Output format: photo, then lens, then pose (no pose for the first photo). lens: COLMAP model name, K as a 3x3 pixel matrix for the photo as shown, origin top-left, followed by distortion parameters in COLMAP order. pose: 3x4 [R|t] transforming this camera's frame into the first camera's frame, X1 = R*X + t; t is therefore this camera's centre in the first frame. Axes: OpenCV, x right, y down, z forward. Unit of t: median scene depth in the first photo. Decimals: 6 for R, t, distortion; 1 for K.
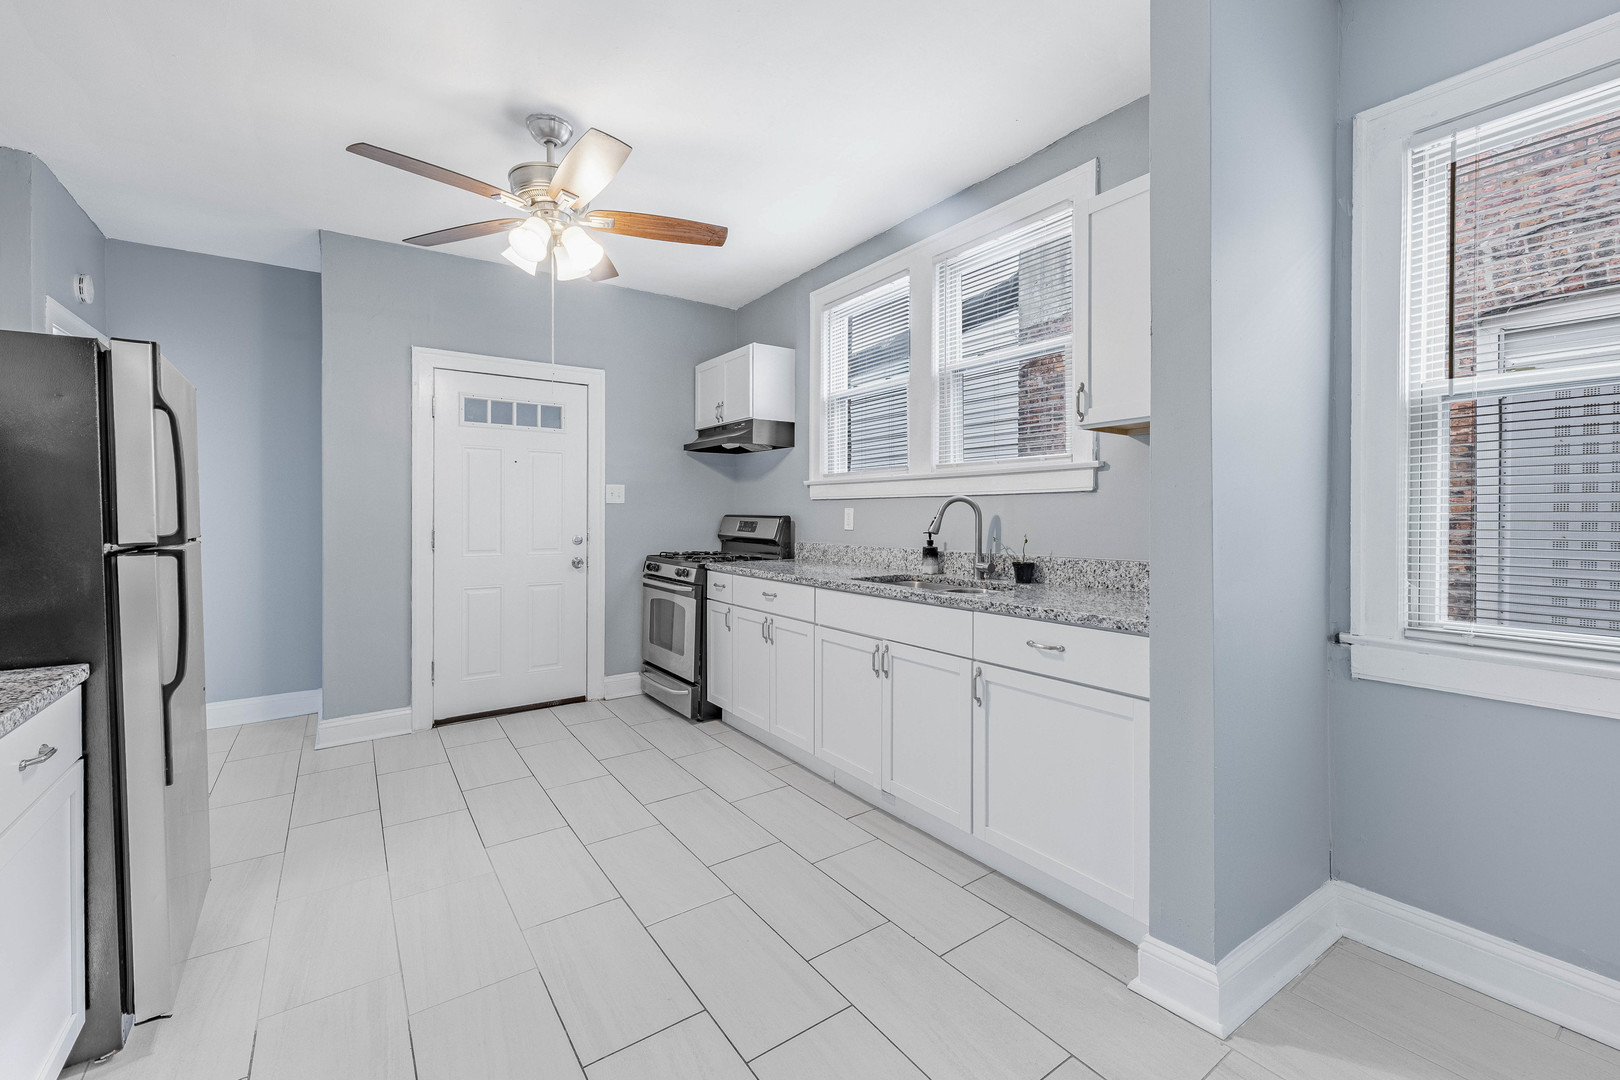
lens RADIAL K [[684.7, 0, 820.5], [0, 684.7, 523.7], [0, 0, 1]] dist [0.009469, -0.002404]
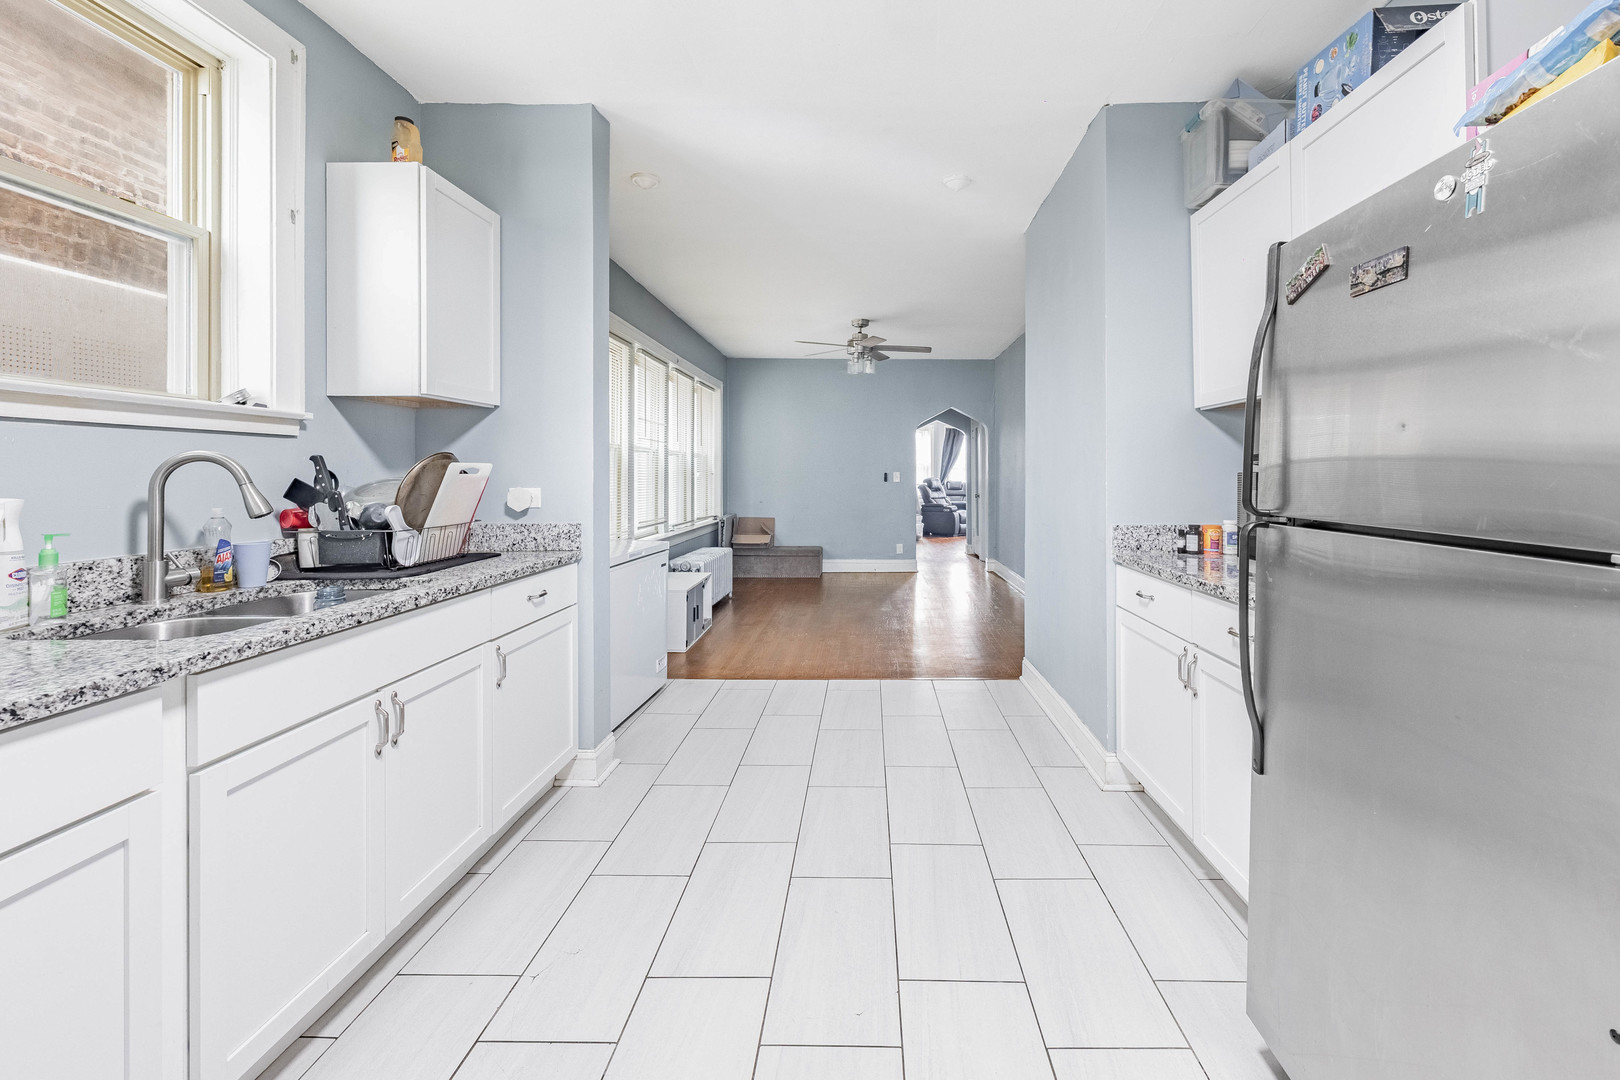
lens RADIAL K [[684.7, 0, 861.2], [0, 684.7, 472.1], [0, 0, 1]] dist [0.009469, -0.002404]
pose [[-0.812386, 0.008142, 0.583063, -0.464926], [0.016304, 0.999829, 0.008755, -0.017096], [-0.582891, 0.016619, -0.812380, 0.947709]]
